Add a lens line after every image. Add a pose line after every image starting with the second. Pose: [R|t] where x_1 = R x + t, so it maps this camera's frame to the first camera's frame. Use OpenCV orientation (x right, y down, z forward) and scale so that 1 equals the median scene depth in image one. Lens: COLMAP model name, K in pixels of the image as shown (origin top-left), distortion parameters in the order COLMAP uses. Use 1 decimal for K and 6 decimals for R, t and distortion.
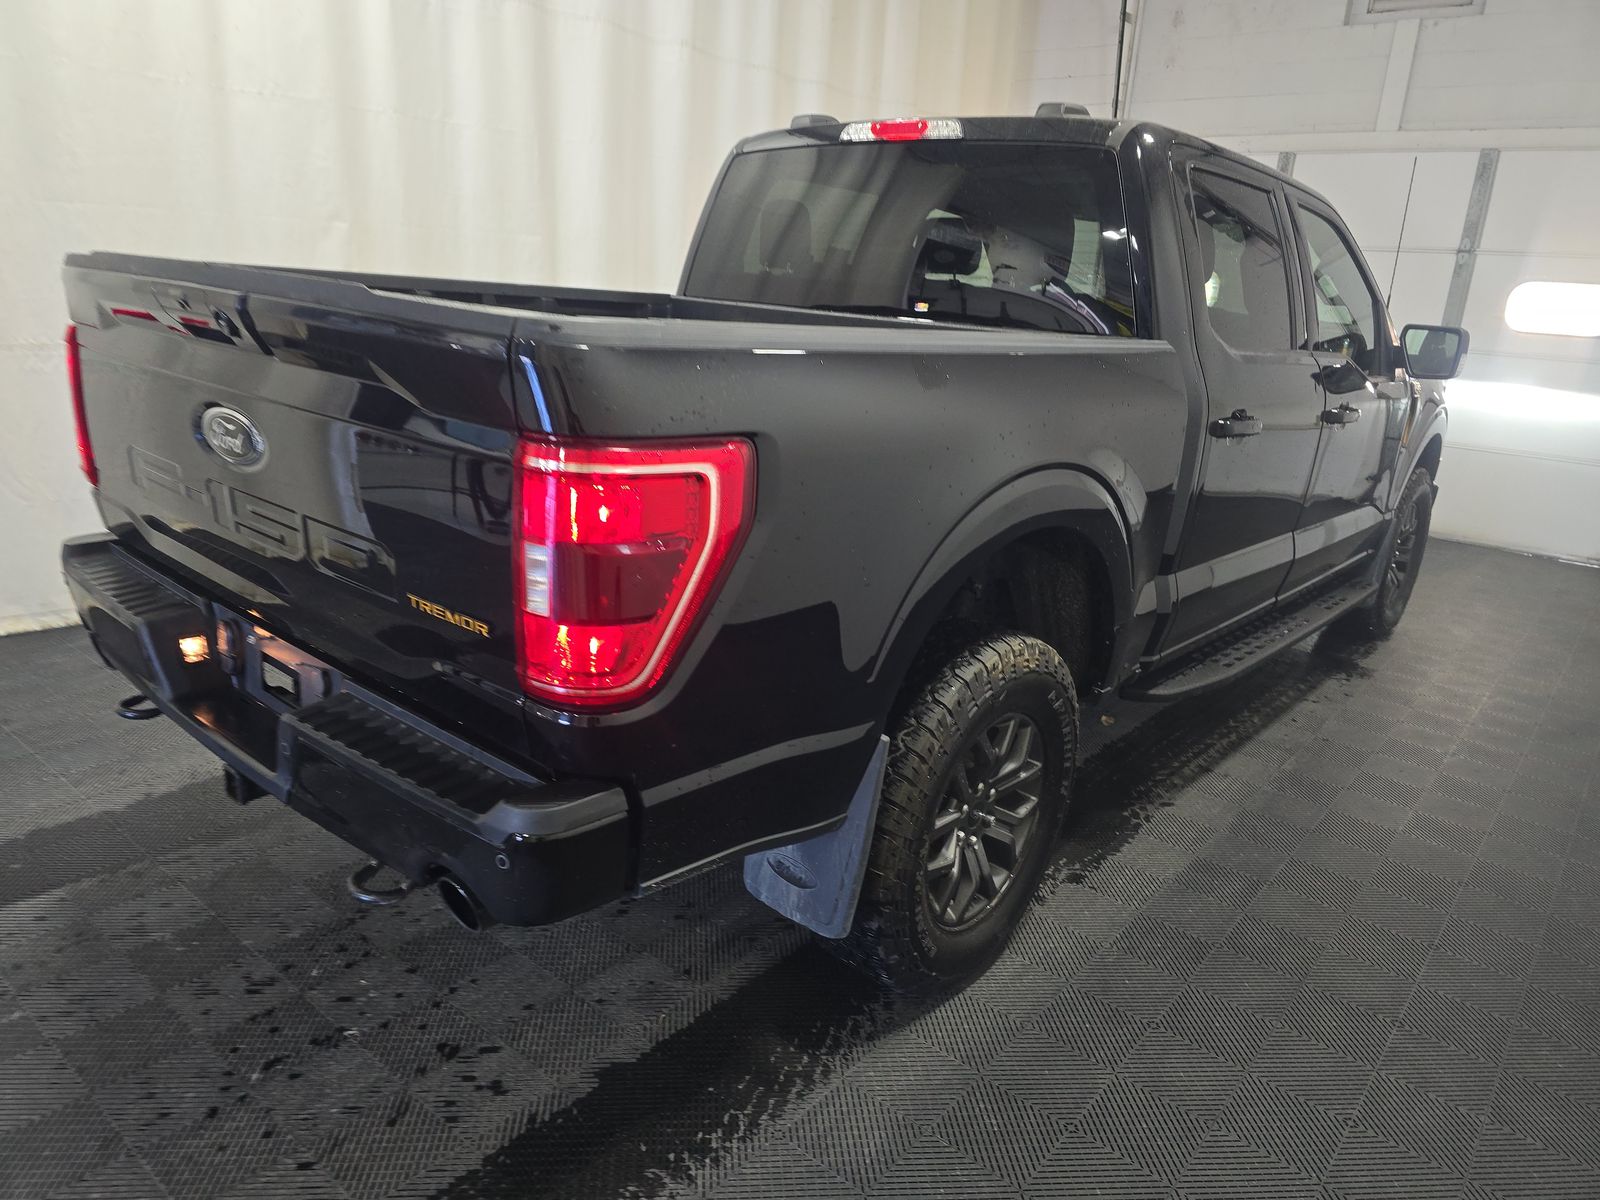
lens RADIAL K [[1081.8, 0, 800.0], [0, 1081.8, 600.0], [0, 0, 1]] dist [0.083897, -0.083670]
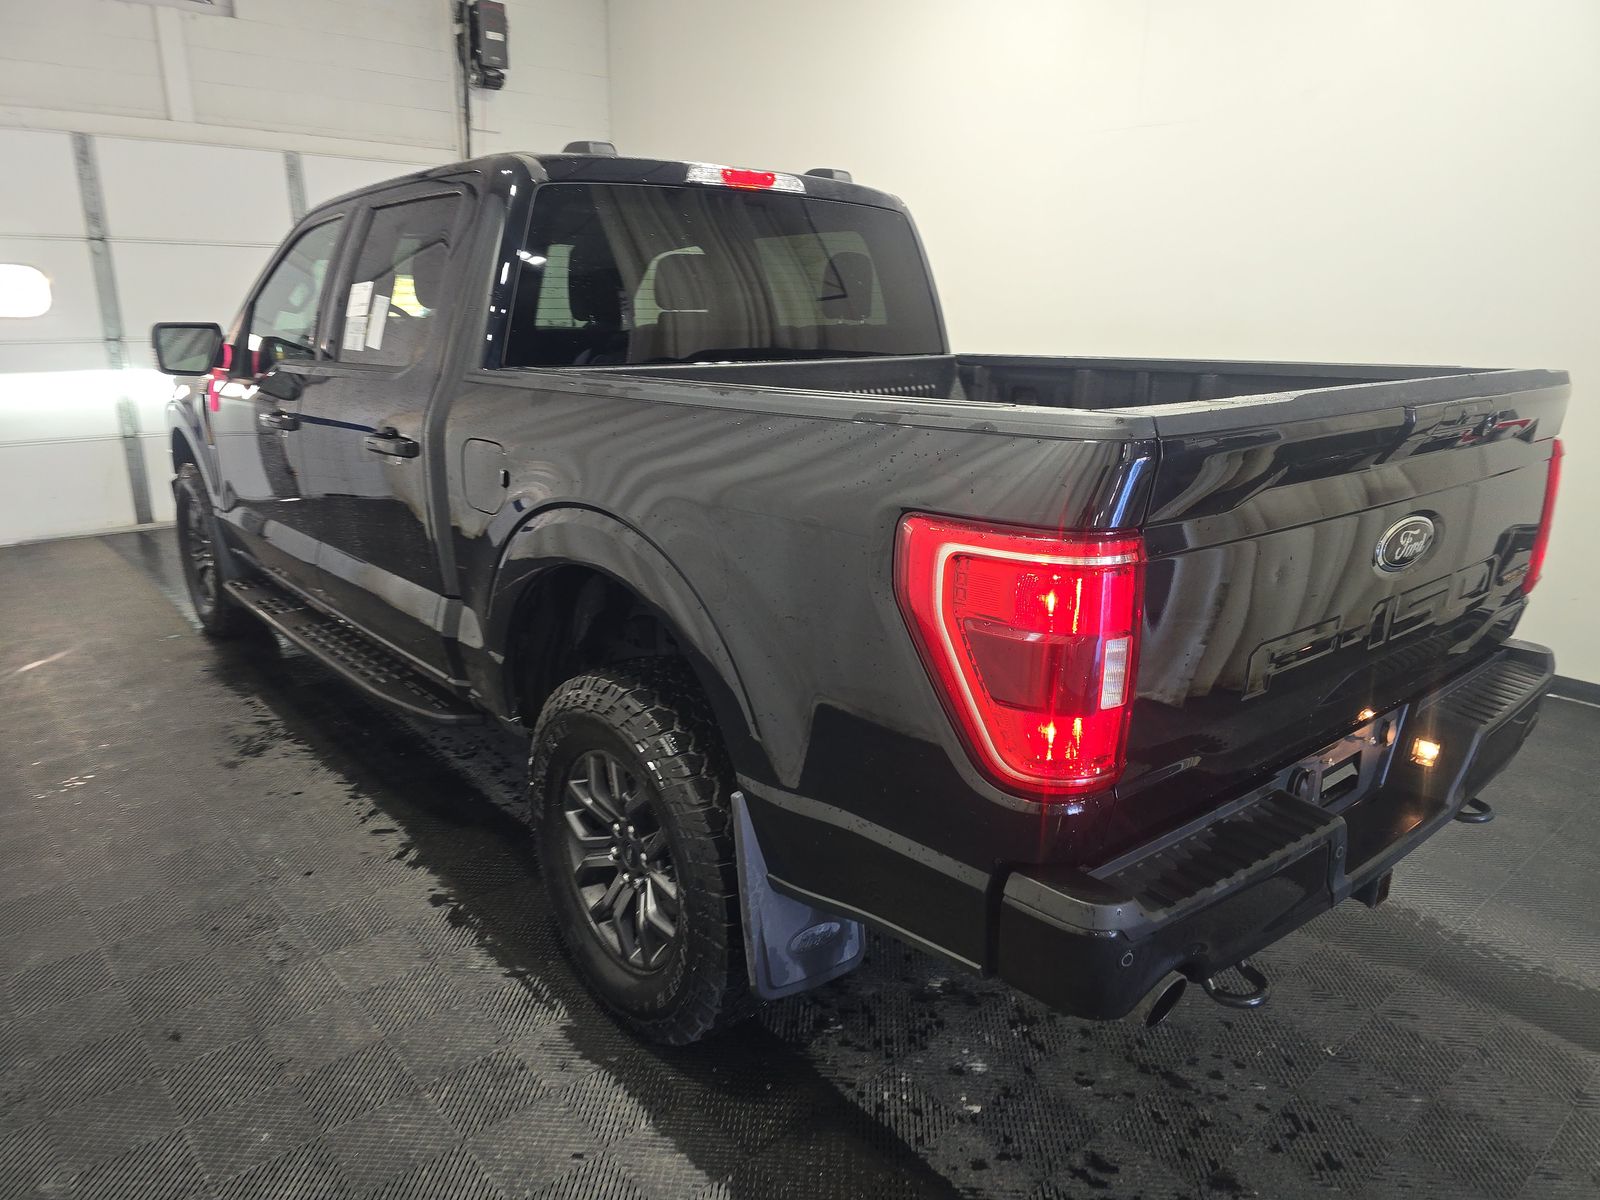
lens RADIAL K [[1081.8, 0, 800.0], [0, 1081.8, 600.0], [0, 0, 1]] dist [0.083897, -0.083670]
pose [[0.150315, -0.325376, 0.933561, -0.993629], [0.289520, 0.917379, 0.273120, -0.343322], [-0.945296, 0.229230, 0.232098, 0.831054]]
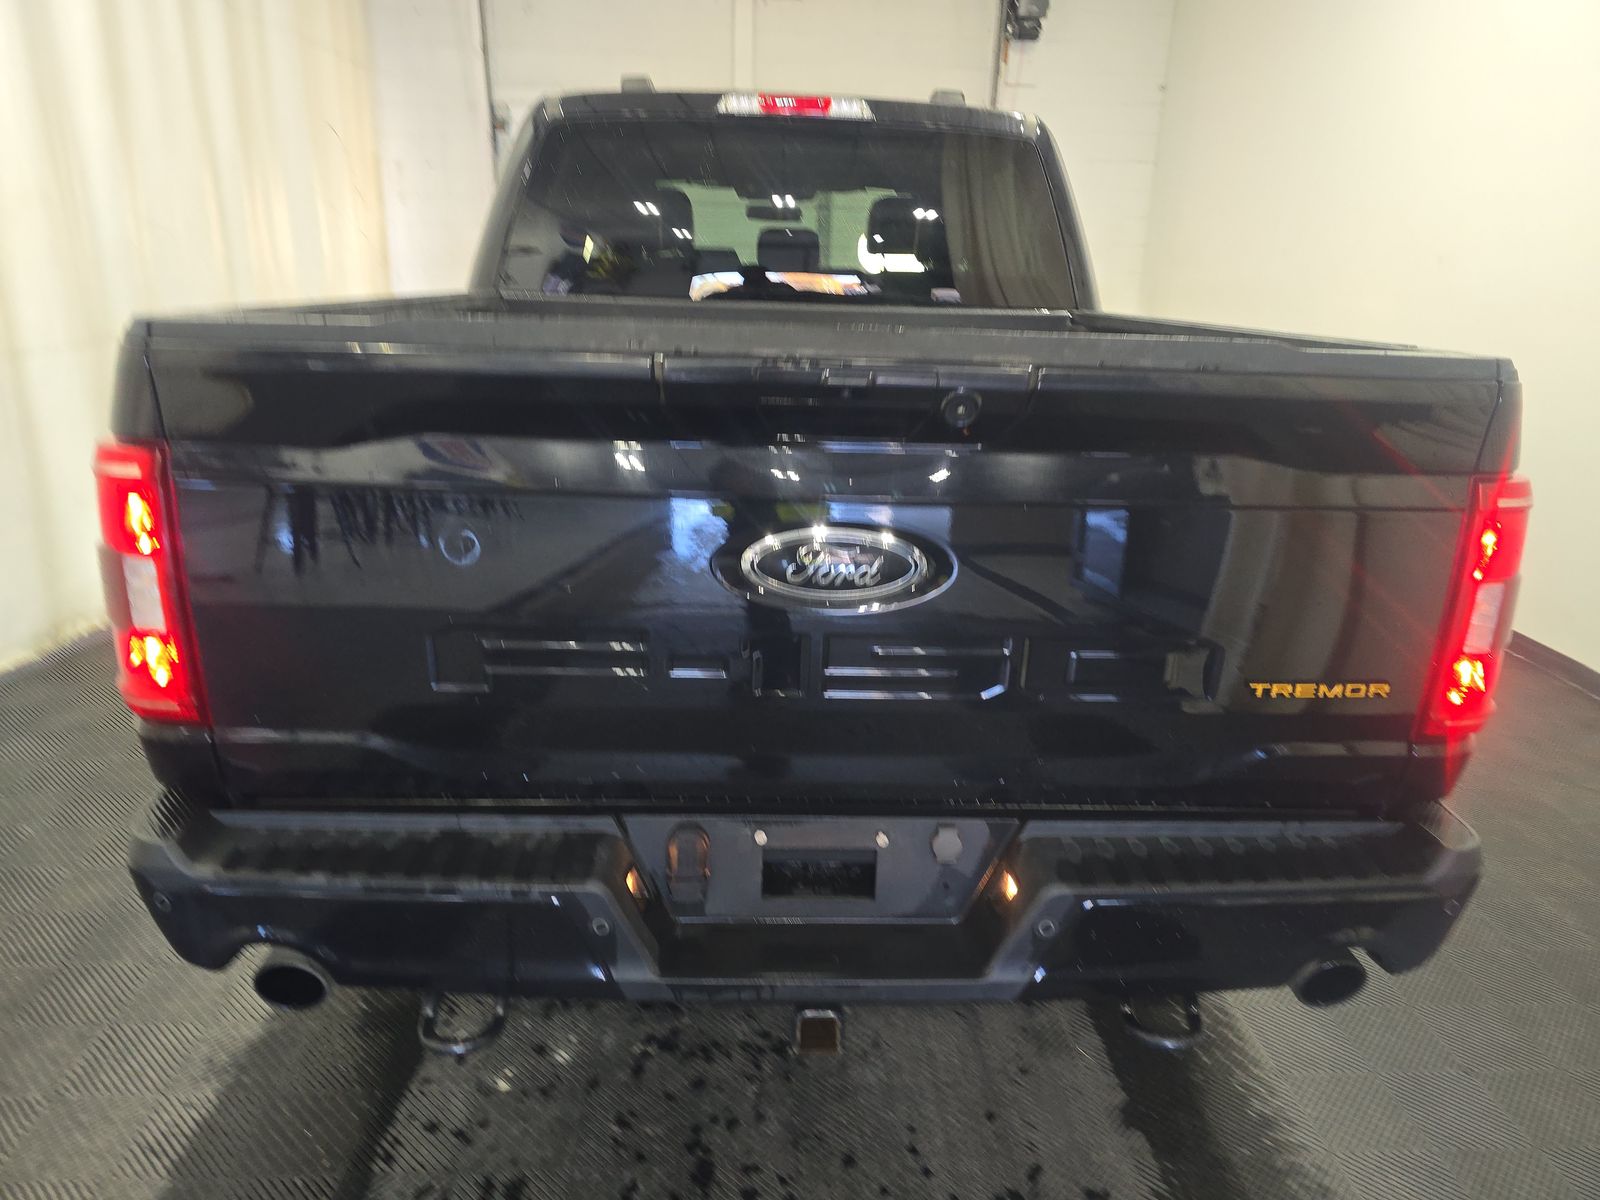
lens RADIAL K [[1081.8, 0, 800.0], [0, 1081.8, 600.0], [0, 0, 1]] dist [0.083897, -0.083670]
pose [[0.728821, -0.249781, 0.637518, -0.630519], [0.217631, 0.967309, 0.130194, -0.142991], [-0.649197, 0.043855, 0.759355, 0.305411]]
